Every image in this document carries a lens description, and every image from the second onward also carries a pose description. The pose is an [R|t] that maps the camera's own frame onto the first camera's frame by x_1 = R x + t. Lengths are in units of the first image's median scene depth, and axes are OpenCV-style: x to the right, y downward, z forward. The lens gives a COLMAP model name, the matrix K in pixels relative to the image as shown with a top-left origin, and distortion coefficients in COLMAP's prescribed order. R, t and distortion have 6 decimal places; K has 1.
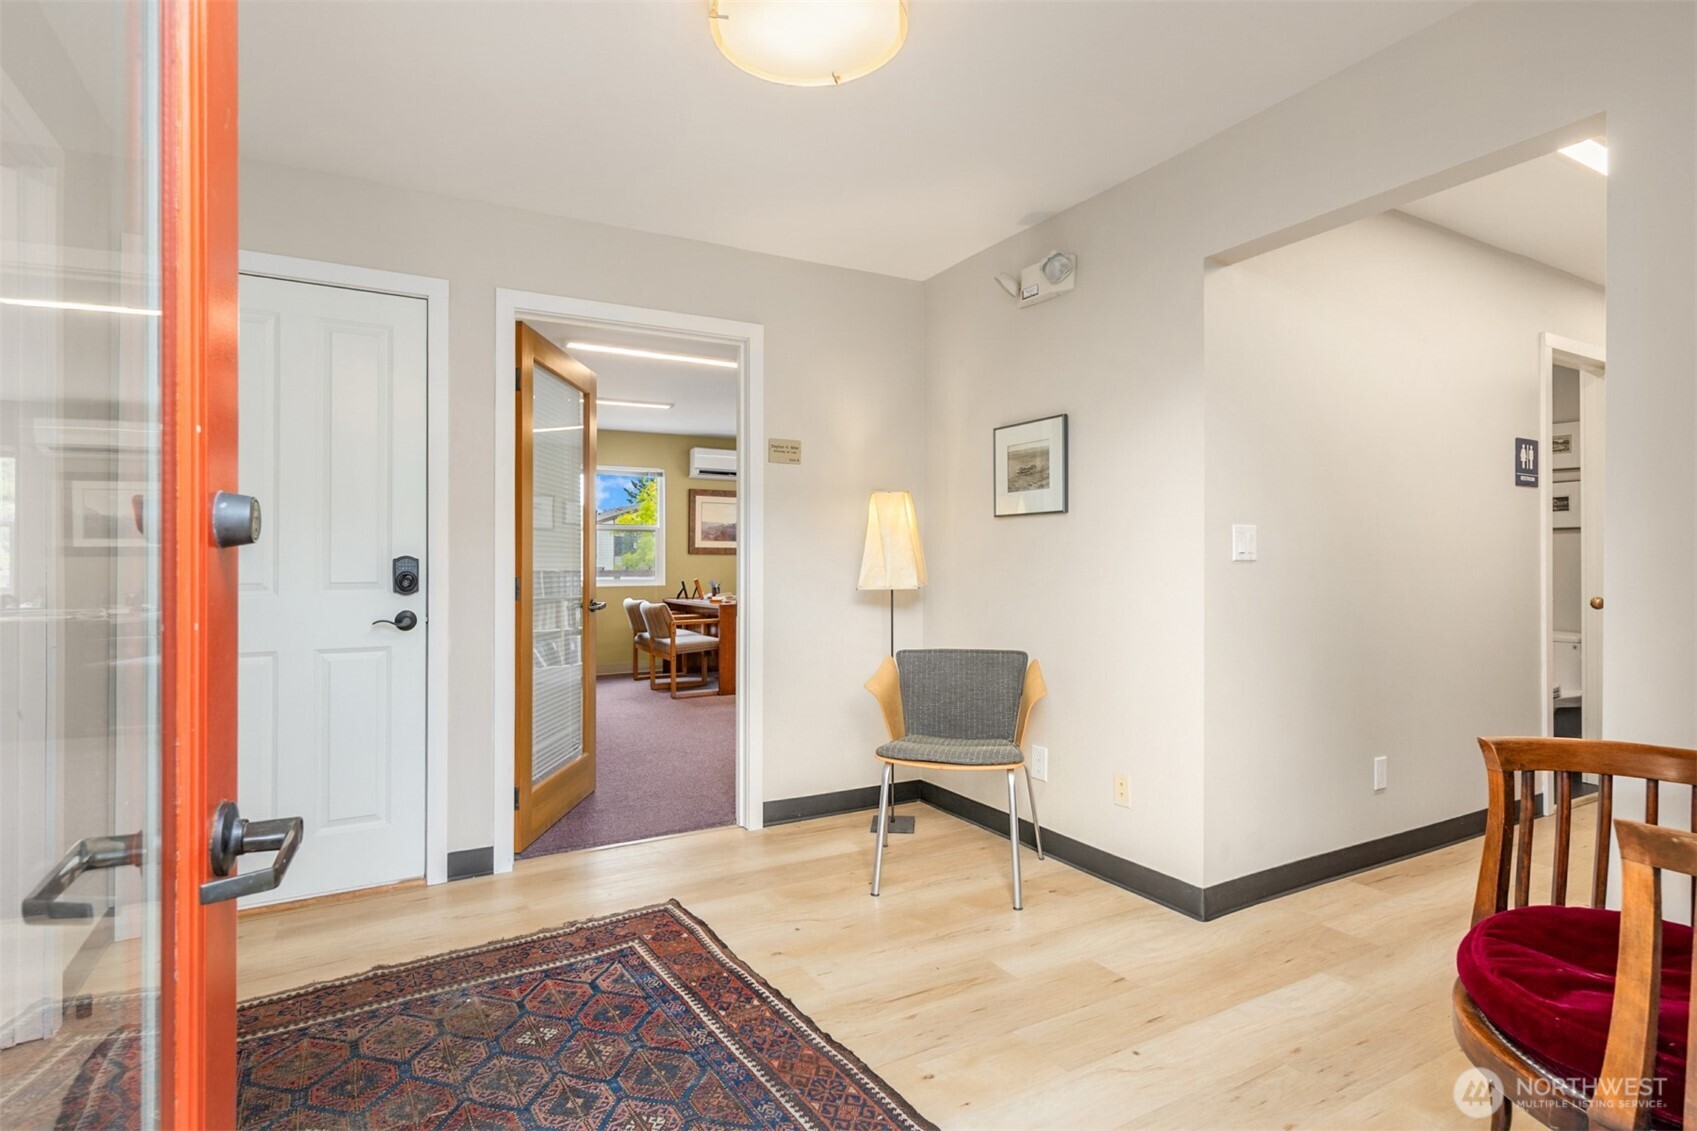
lens RADIAL K [[863.1, 0, 846.9], [0, 863.1, 566.1], [0, 0, 1]] dist [-0.000461, -0.000020]
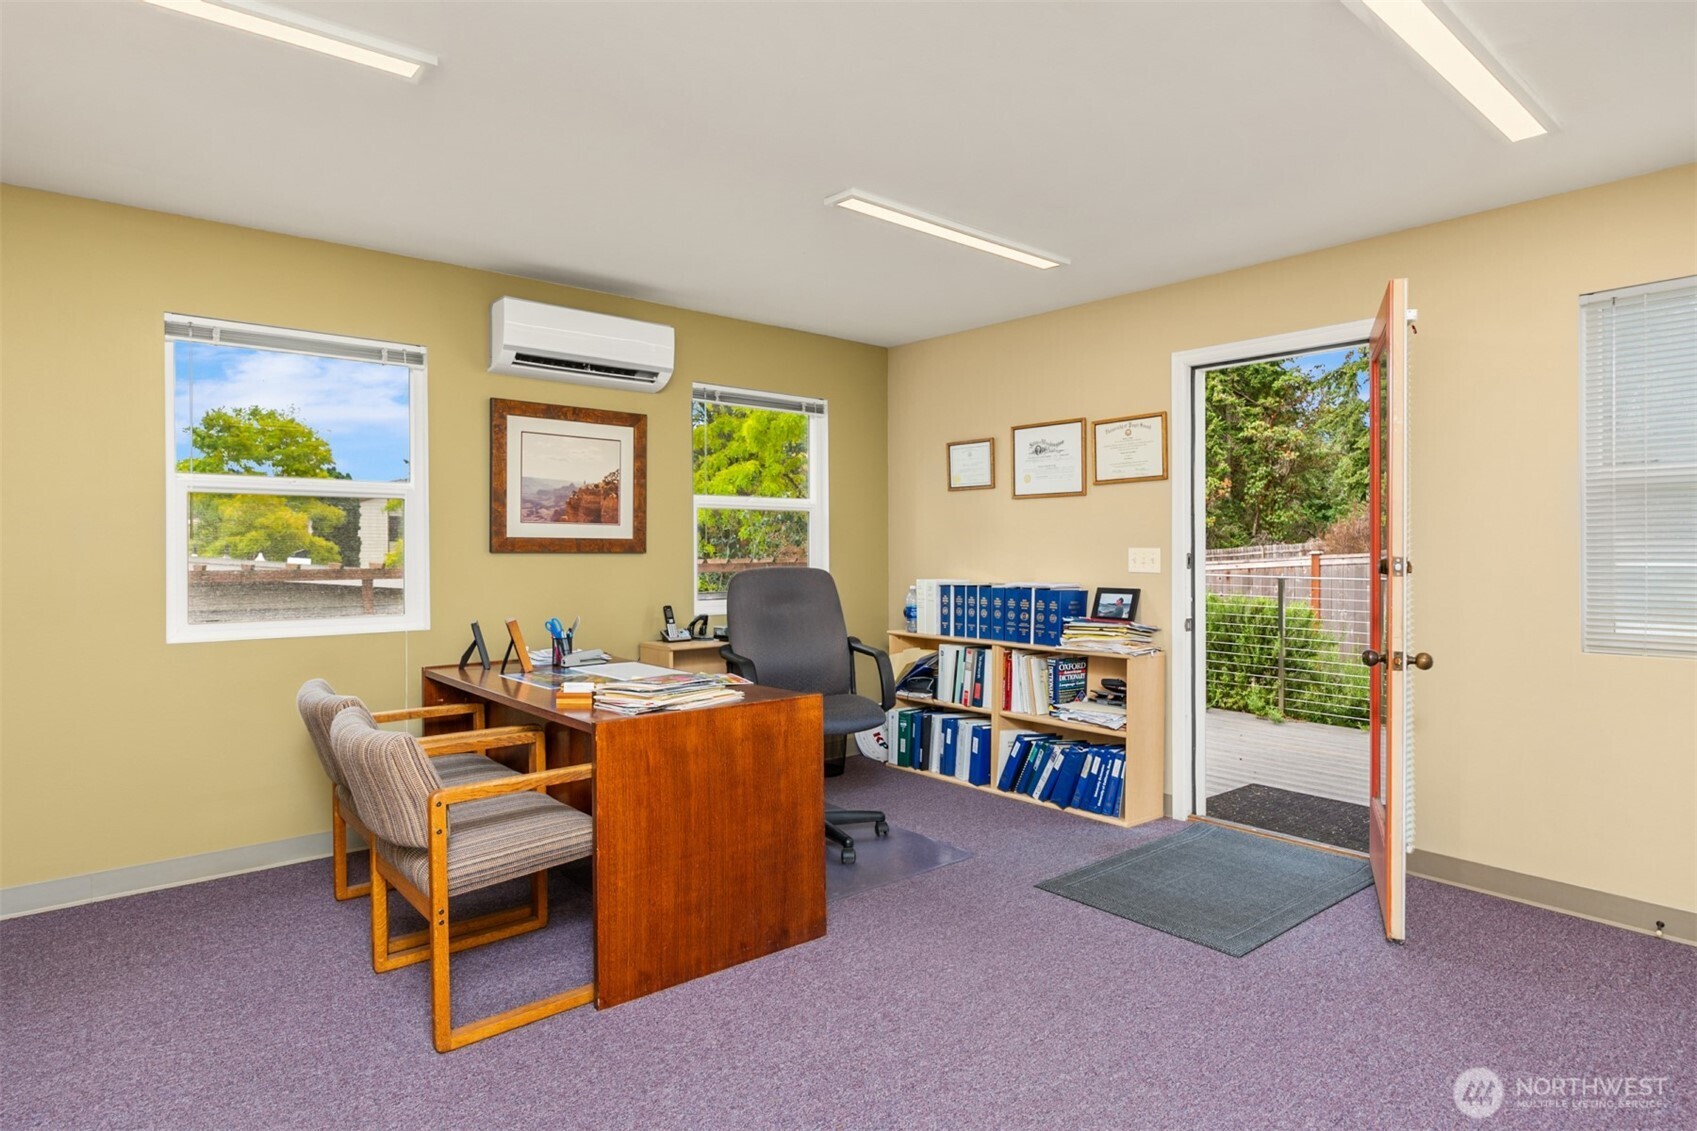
lens RADIAL K [[935.4, 0, 849.1], [0, 935.4, 564.3], [0, 0, 1]] dist [0.001817, 0.000080]
pose [[0.984199, -0.003435, 0.177032, -0.091892], [0.000384, 0.999851, 0.017266, -0.016467], [-0.177064, -0.016926, 0.984054, 0.518105]]
